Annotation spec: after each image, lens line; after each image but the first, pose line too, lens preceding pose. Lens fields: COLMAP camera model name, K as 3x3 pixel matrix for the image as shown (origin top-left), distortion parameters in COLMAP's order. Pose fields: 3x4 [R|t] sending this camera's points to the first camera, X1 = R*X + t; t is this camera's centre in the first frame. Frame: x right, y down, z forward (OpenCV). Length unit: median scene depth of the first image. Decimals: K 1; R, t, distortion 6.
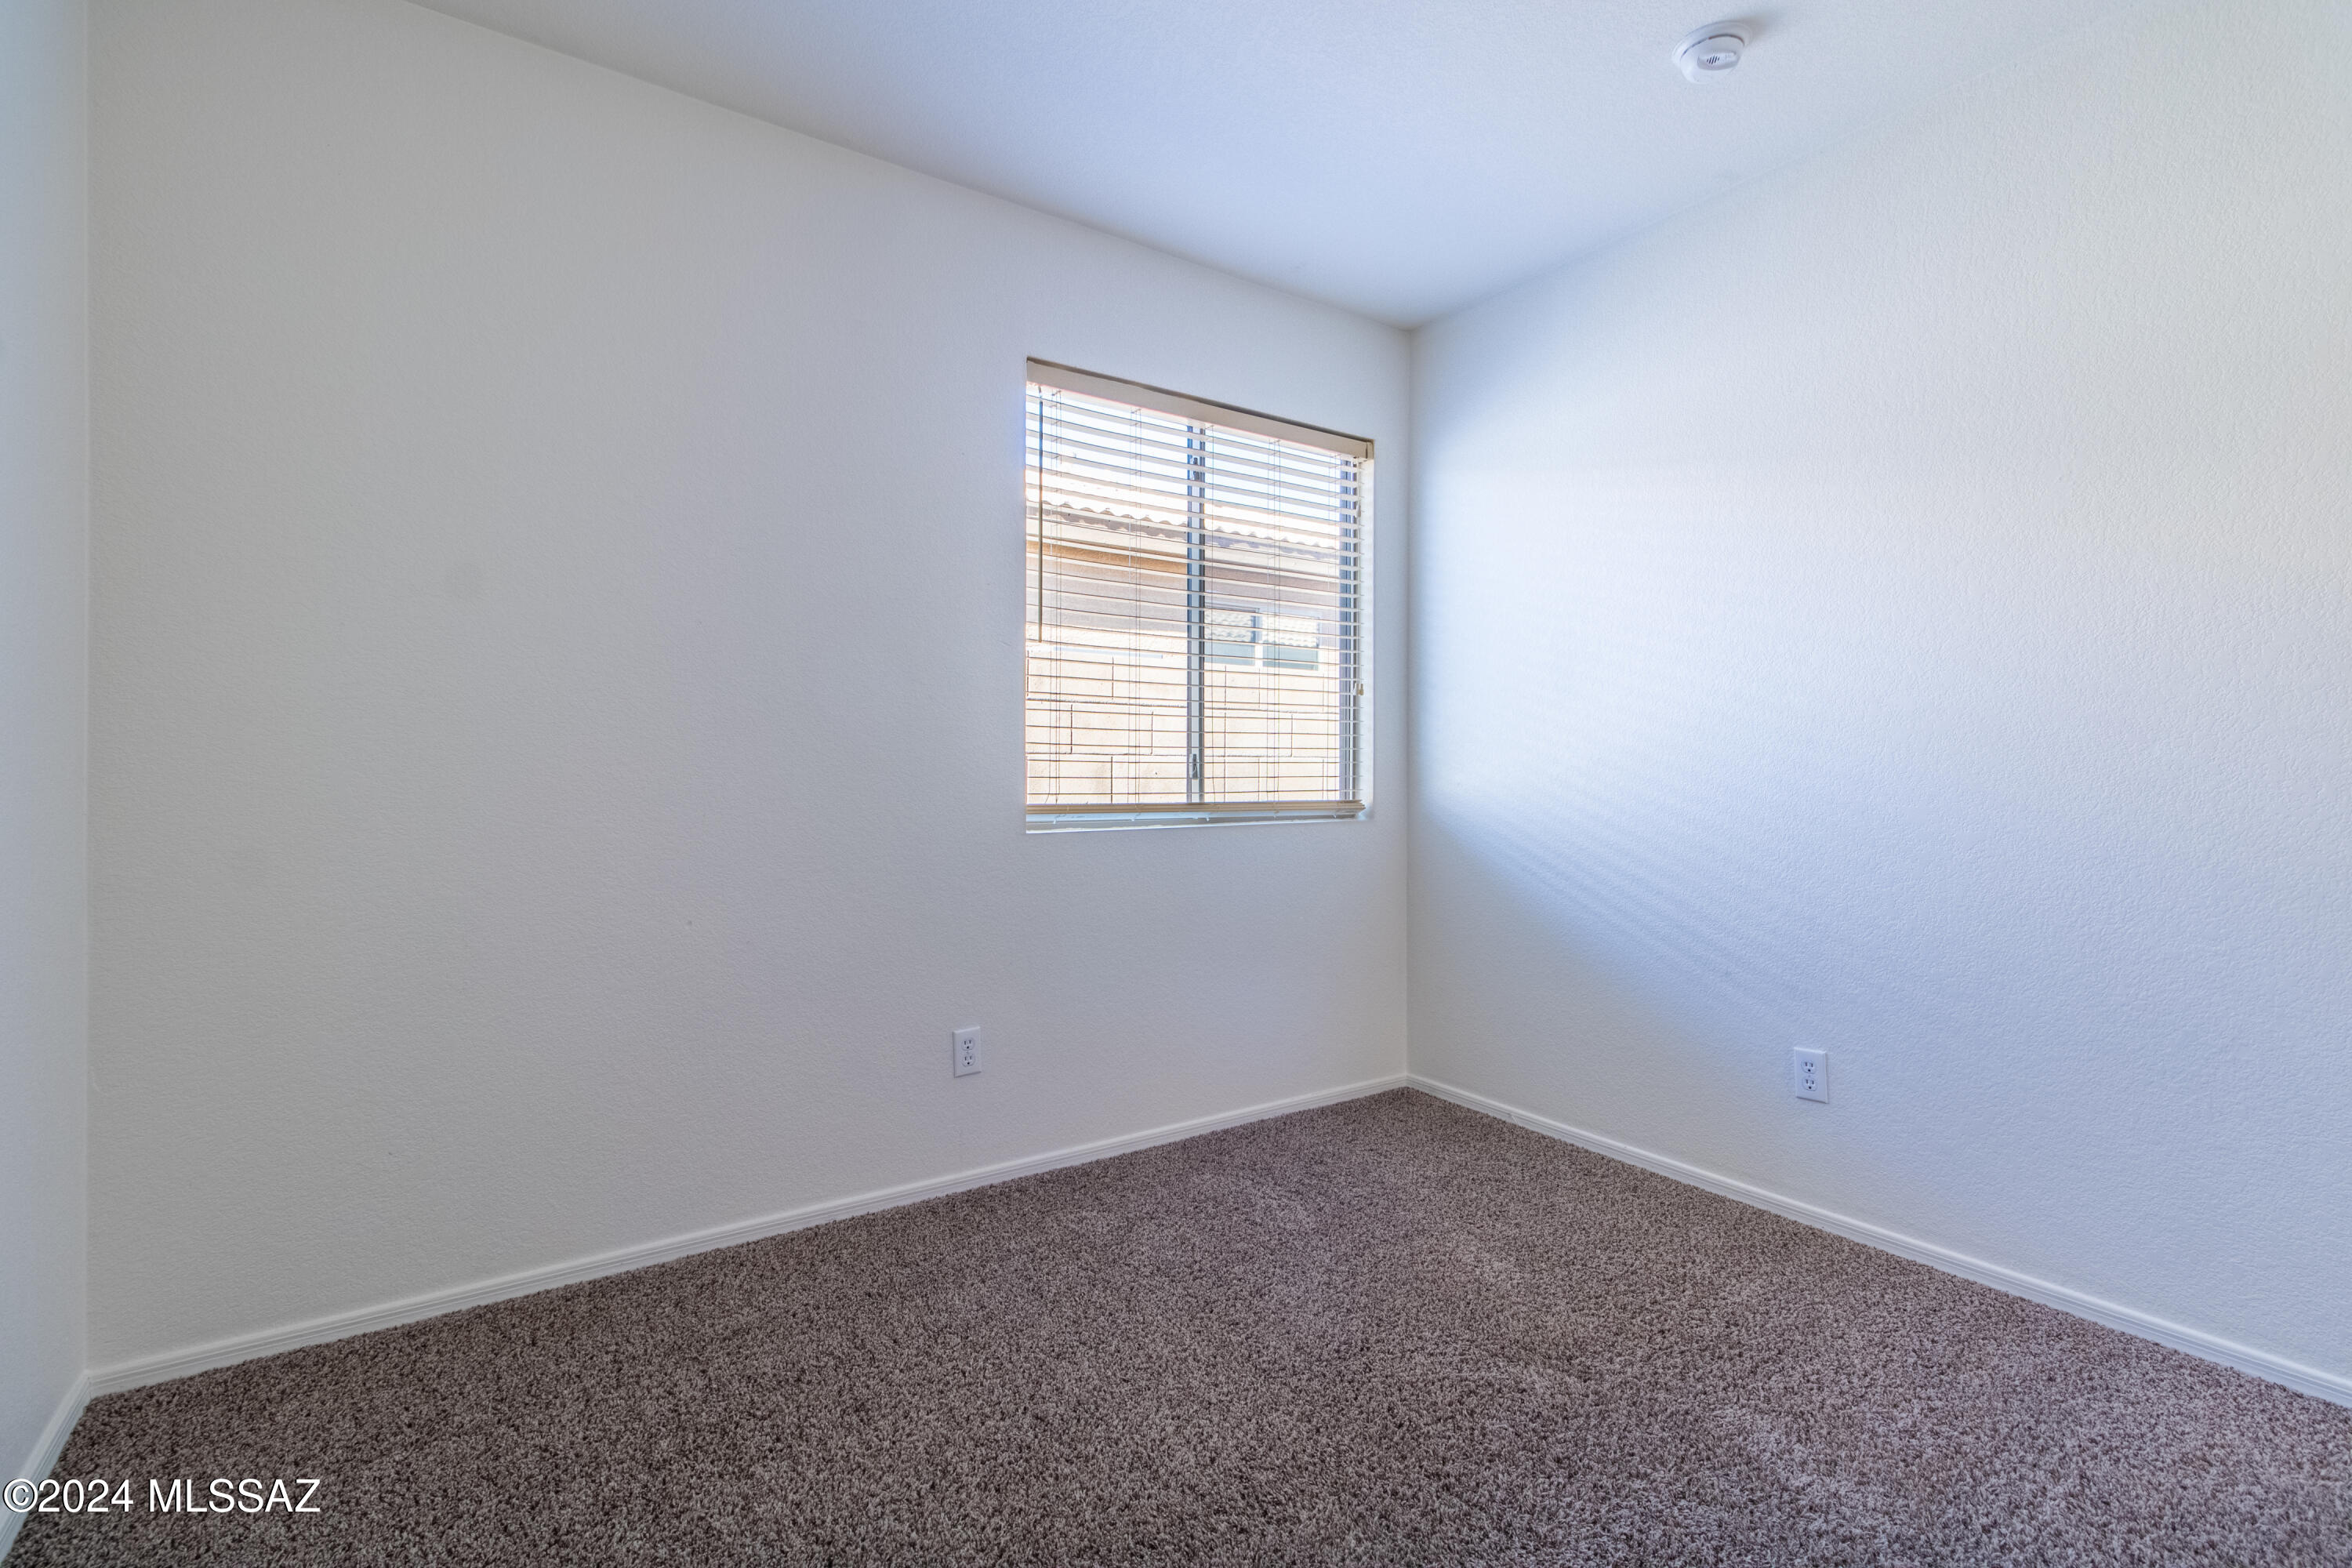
lens RADIAL K [[1103.6, 0, 1181.9], [0, 1103.6, 776.0], [0, 0, 1]] dist [0.003782, 0.000474]
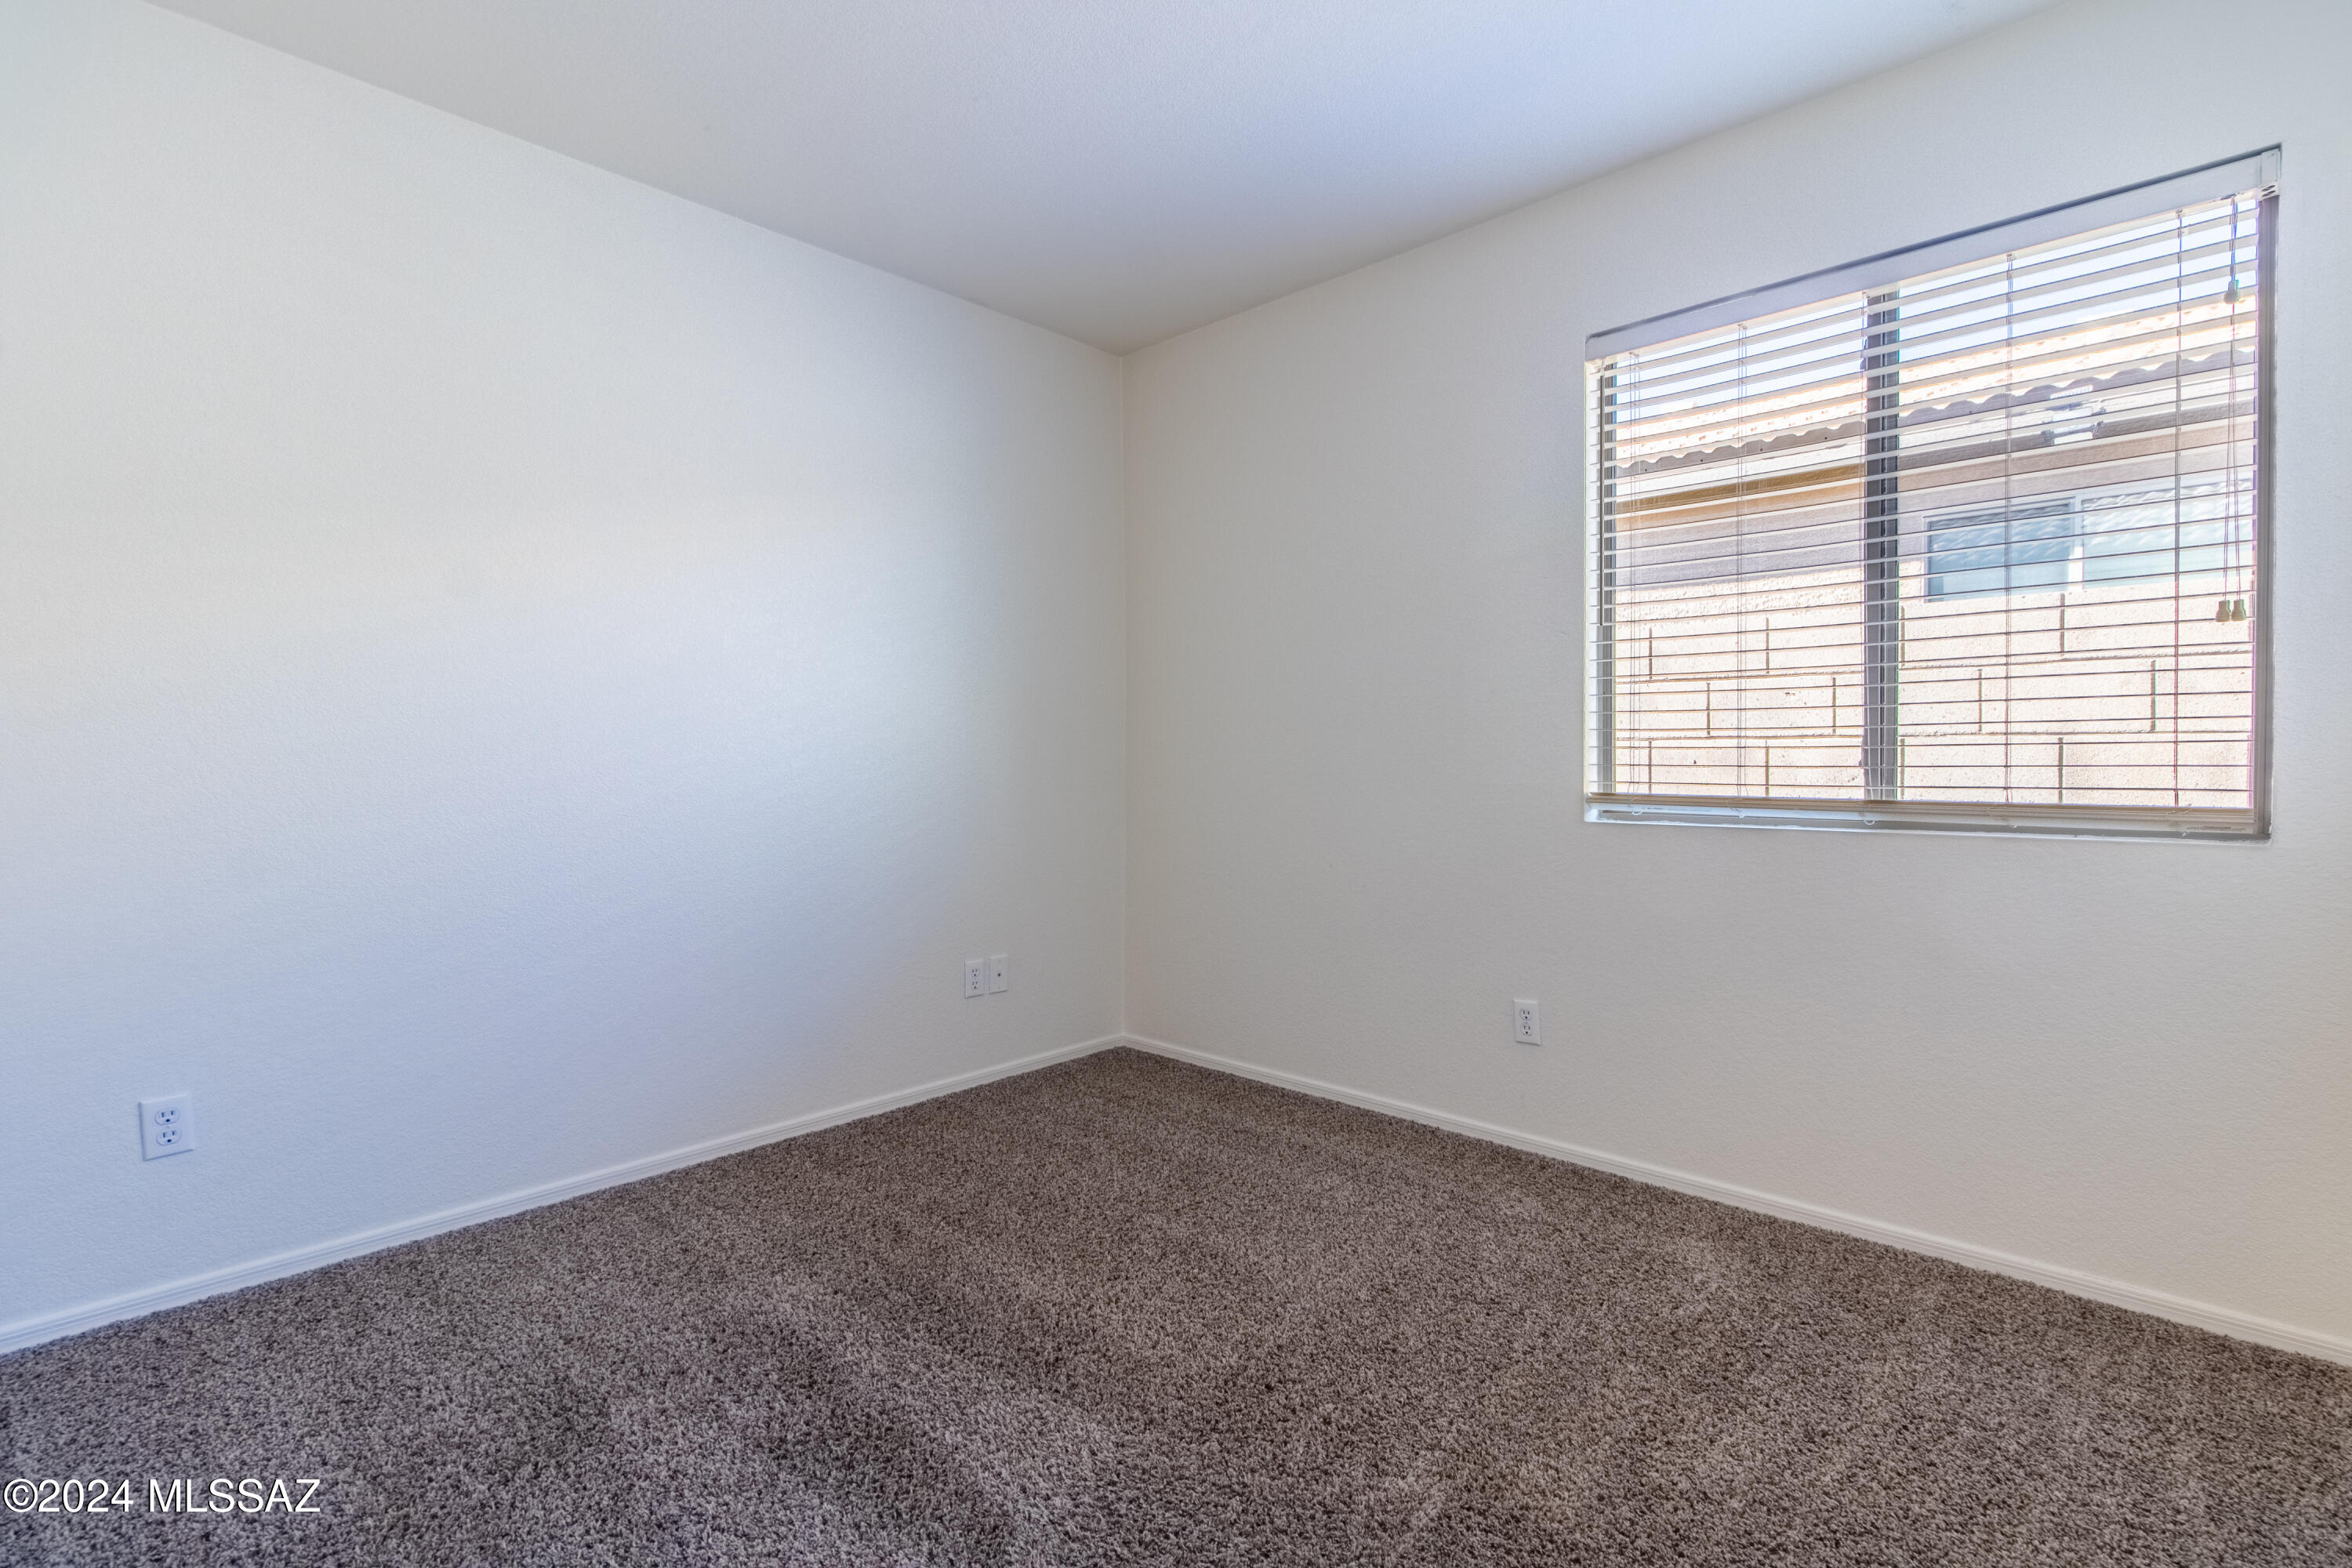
lens RADIAL K [[1103.6, 0, 1178.3], [0, 1103.6, 779.8], [0, 0, 1]] dist [0.003782, 0.000474]
pose [[0.183999, 0.017284, -0.982774, 0.702628], [-0.002257, 0.999850, 0.017162, -0.001359], [0.982924, -0.000940, 0.184011, 0.422279]]
